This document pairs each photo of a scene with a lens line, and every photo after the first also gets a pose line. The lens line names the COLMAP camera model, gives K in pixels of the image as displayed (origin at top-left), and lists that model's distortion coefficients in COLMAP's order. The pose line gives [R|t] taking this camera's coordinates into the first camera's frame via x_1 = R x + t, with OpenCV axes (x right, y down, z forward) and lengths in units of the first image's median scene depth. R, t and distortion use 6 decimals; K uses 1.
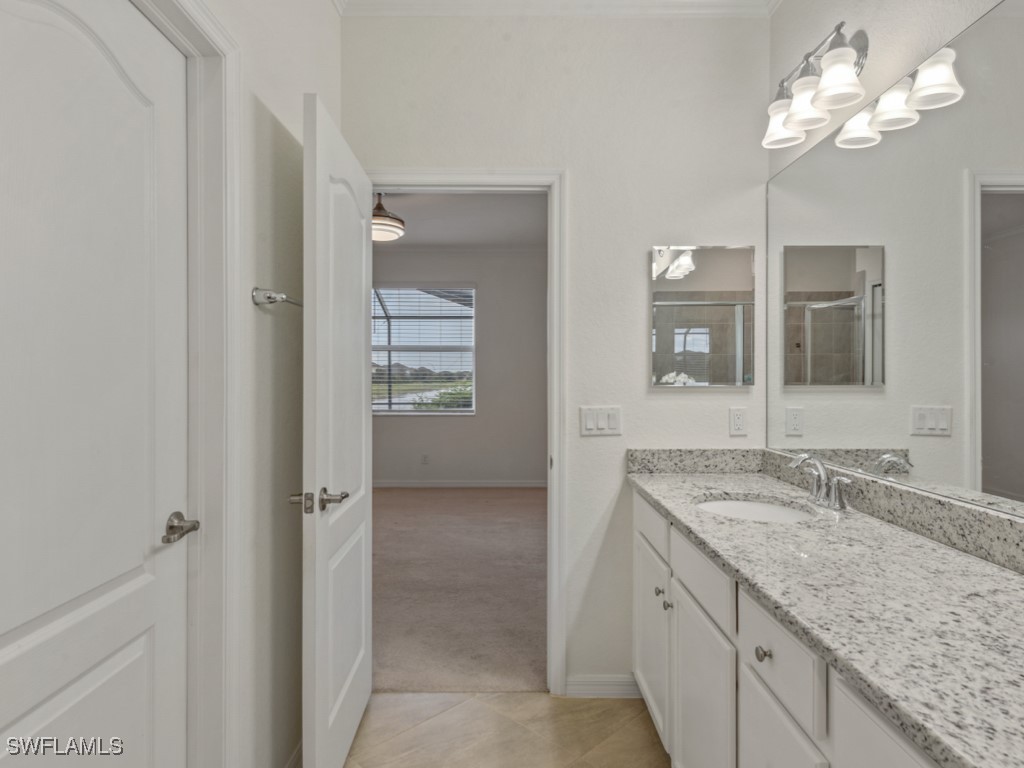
lens RADIAL K [[582.2, 0, 513.4], [0, 582.2, 379.1], [0, 0, 1]] dist [0.001811, -0.000139]
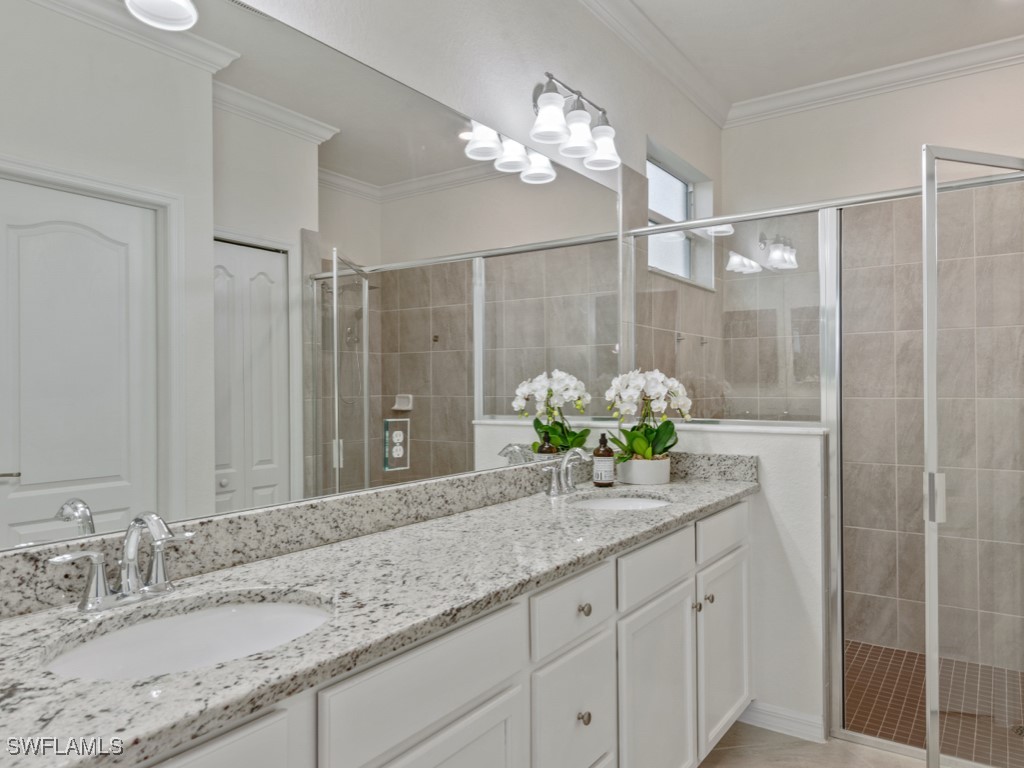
lens RADIAL K [[716.3, 0, 512.0], [0, 716.3, 384.0], [0, 0, 1]] dist [0.001543, -0.000474]
pose [[-0.820340, 0.011189, 0.571767, -0.220677], [0.010123, 0.999936, -0.005044, 0.018509], [-0.571786, 0.001650, -0.820401, 1.784426]]
